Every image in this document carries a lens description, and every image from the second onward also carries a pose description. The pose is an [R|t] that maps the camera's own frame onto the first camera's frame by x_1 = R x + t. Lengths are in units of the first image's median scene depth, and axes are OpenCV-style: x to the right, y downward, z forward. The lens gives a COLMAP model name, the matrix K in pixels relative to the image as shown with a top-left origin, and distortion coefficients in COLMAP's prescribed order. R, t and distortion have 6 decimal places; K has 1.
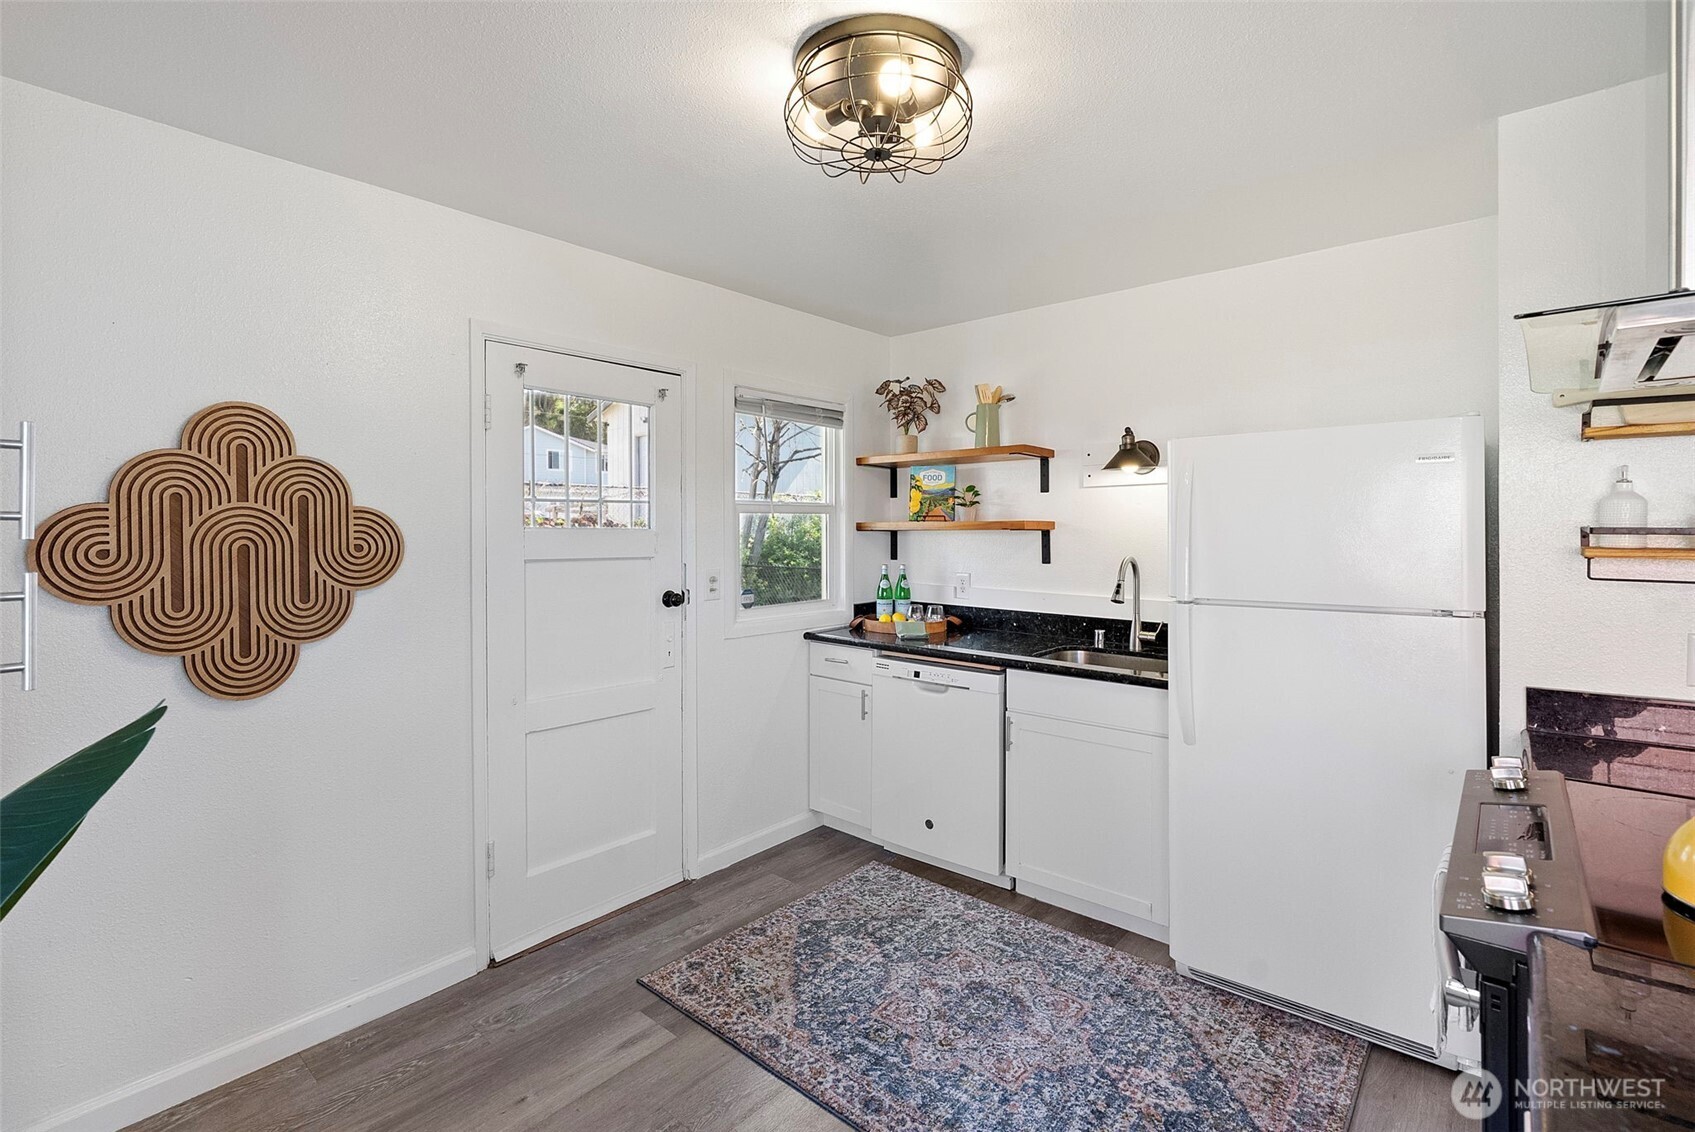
lens RADIAL K [[774.9, 0, 842.1], [0, 774.9, 560.8], [0, 0, 1]] dist [-0.002635, 0.000328]
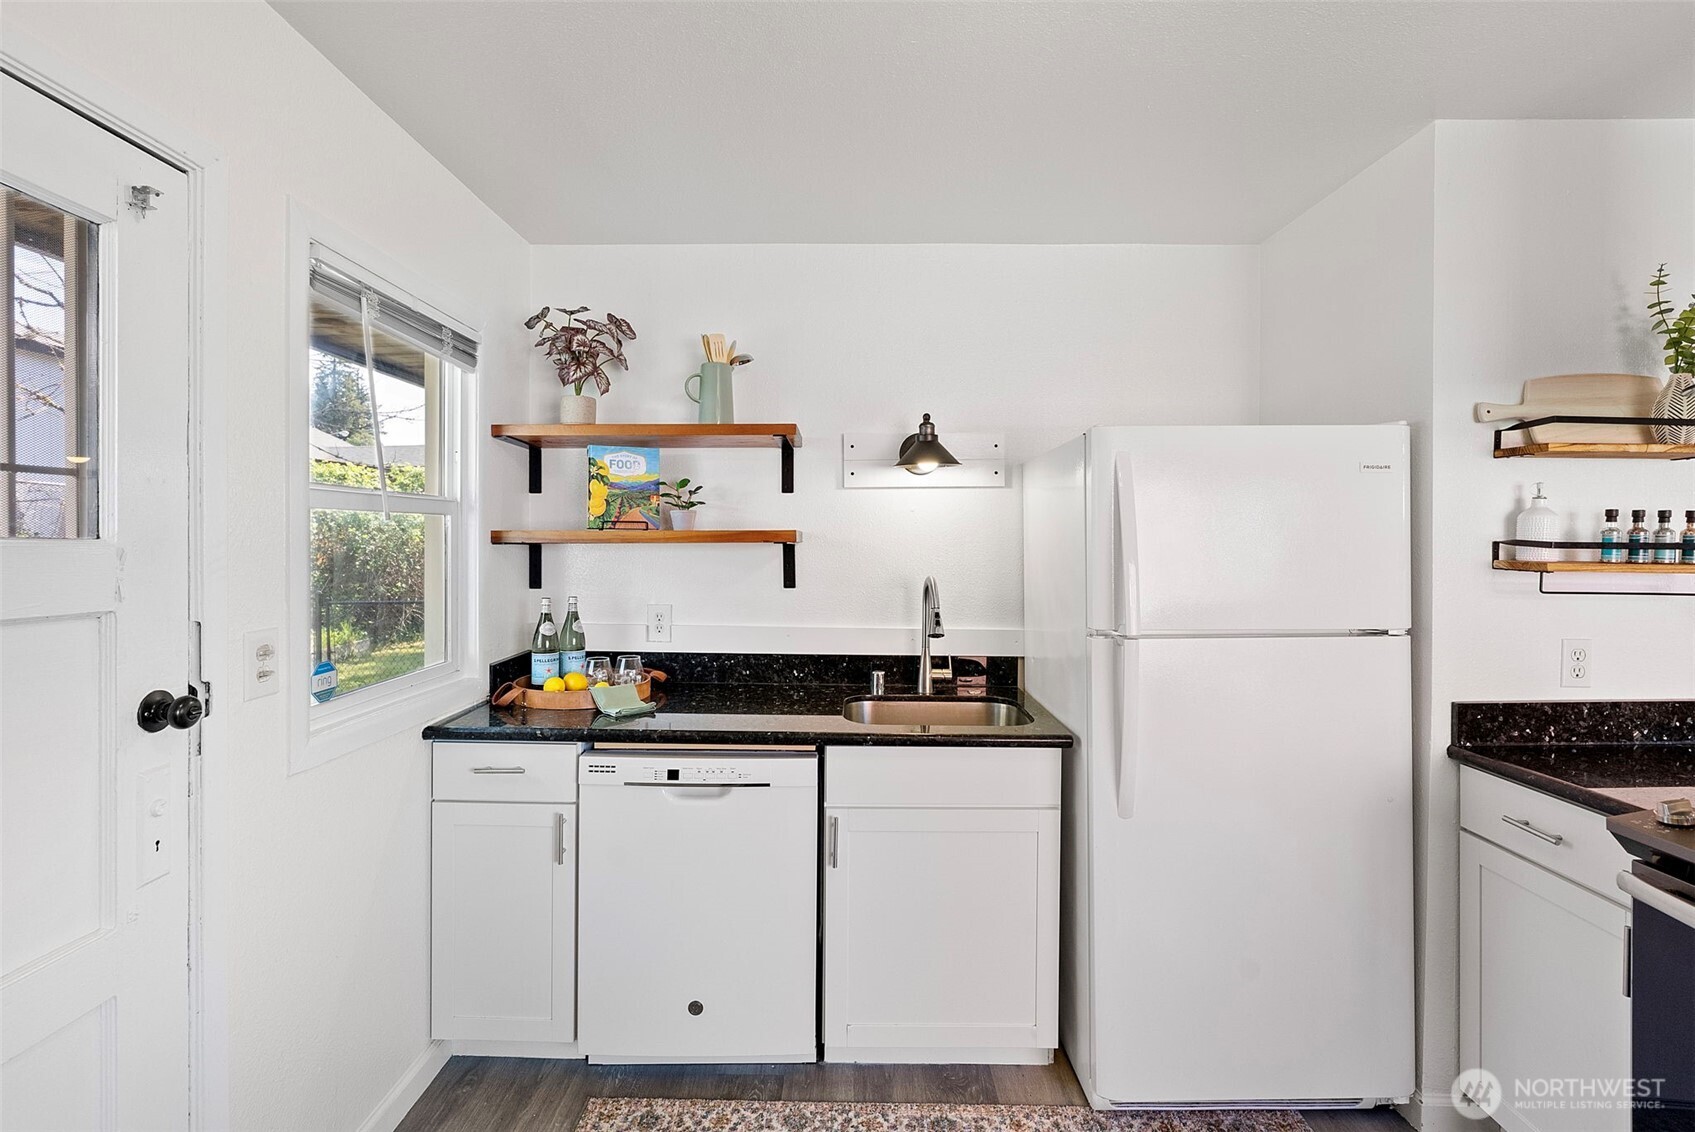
lens RADIAL K [[774.9, 0, 842.1], [0, 774.9, 560.8], [0, 0, 1]] dist [-0.002635, 0.000328]
pose [[0.761467, -0.013468, 0.648064, -0.181097], [0.024217, 0.999677, -0.007680, -0.015433], [-0.647751, 0.021542, 0.761547, 0.390462]]
